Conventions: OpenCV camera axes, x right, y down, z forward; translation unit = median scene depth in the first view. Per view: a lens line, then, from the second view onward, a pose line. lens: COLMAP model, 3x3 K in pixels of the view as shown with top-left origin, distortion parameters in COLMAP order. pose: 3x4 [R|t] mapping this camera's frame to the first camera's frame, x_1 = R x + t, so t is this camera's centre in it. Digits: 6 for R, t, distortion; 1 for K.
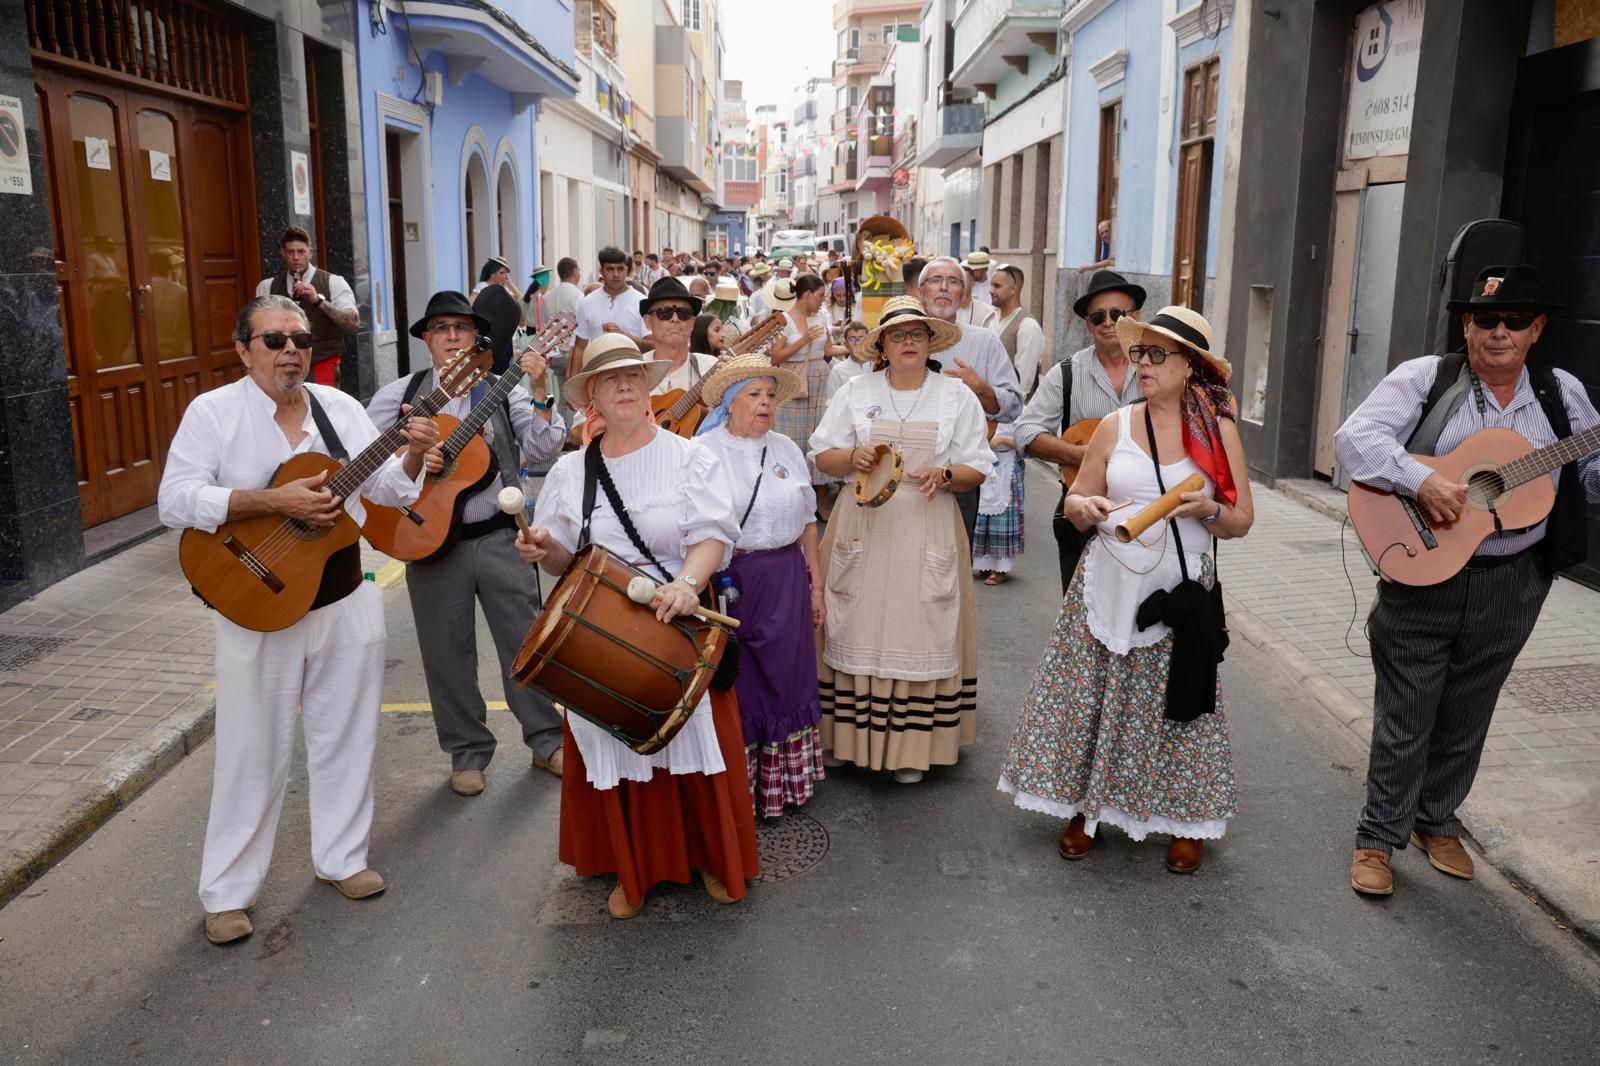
lens RADIAL K [[1343.2, 0, 801.5], [0, 1343.2, 493.6], [0, 0, 1]] dist [0.050132, 0.007646]
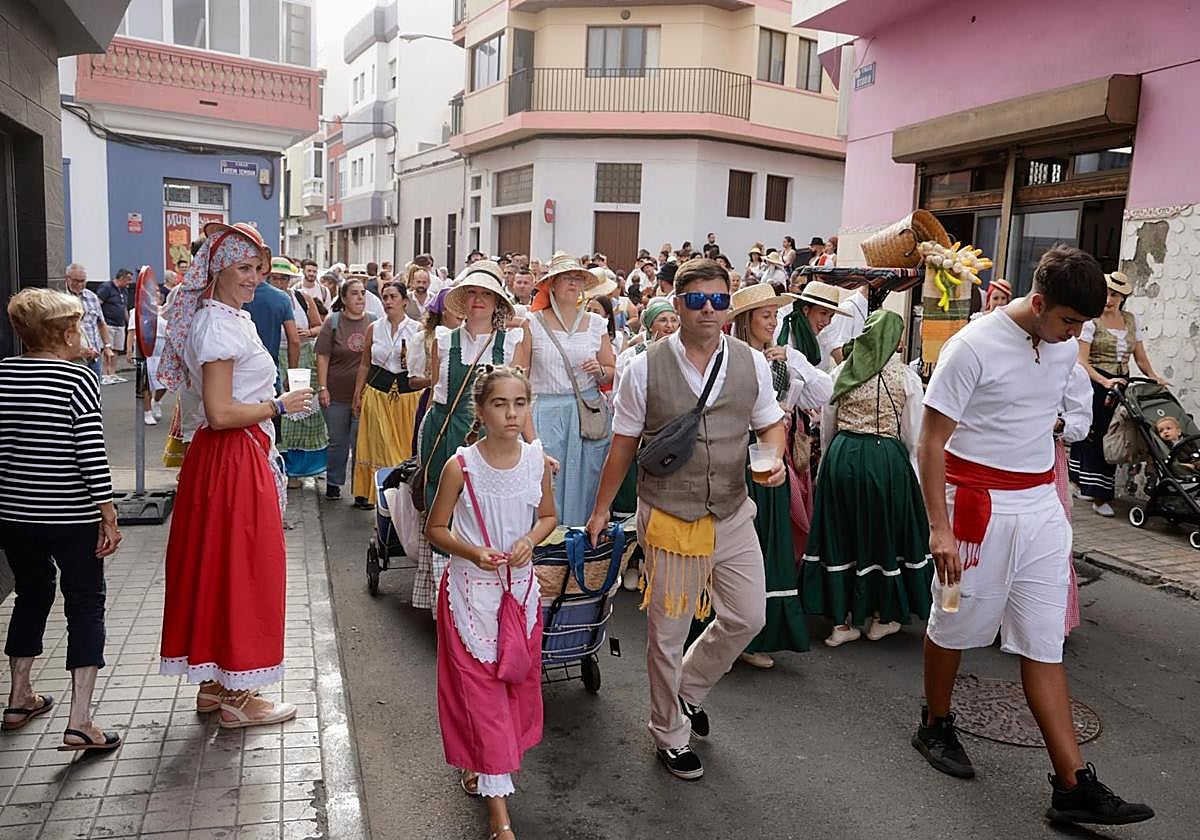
lens RADIAL K [[1041.9, 0, 631.4], [0, 1041.9, 424.1], [0, 0, 1]] dist [-0.015558, 0.003436]
pose [[0.950734, -0.008380, 0.309894, -0.066167], [0.020112, 0.999196, -0.034684, -0.216024], [-0.309354, 0.039207, 0.950138, 1.219251]]
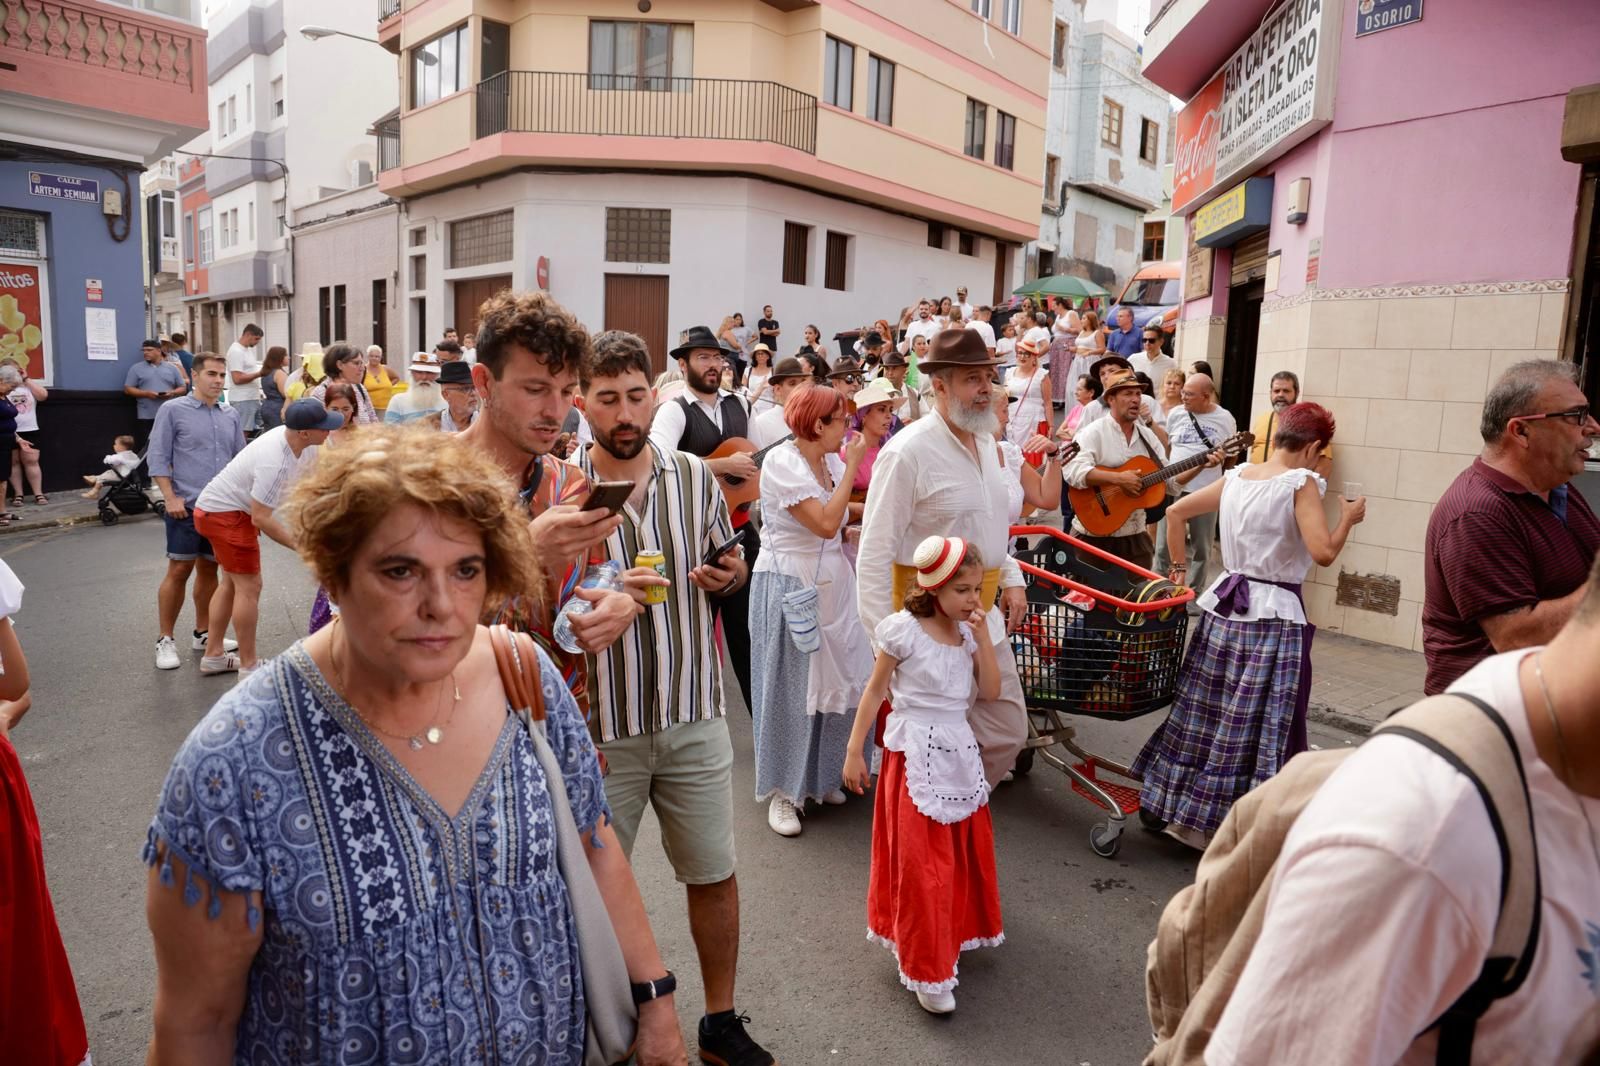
lens RADIAL K [[1082.4, 0, 800.0], [0, 1082.4, 533.0], [0, 0, 1]] dist [-0.088417, 0.057827]
pose [[0.844084, -0.053804, 0.533505, -0.076587], [0.065233, 0.997867, -0.002573, -0.246664], [-0.532229, 0.036974, 0.845793, 1.379944]]
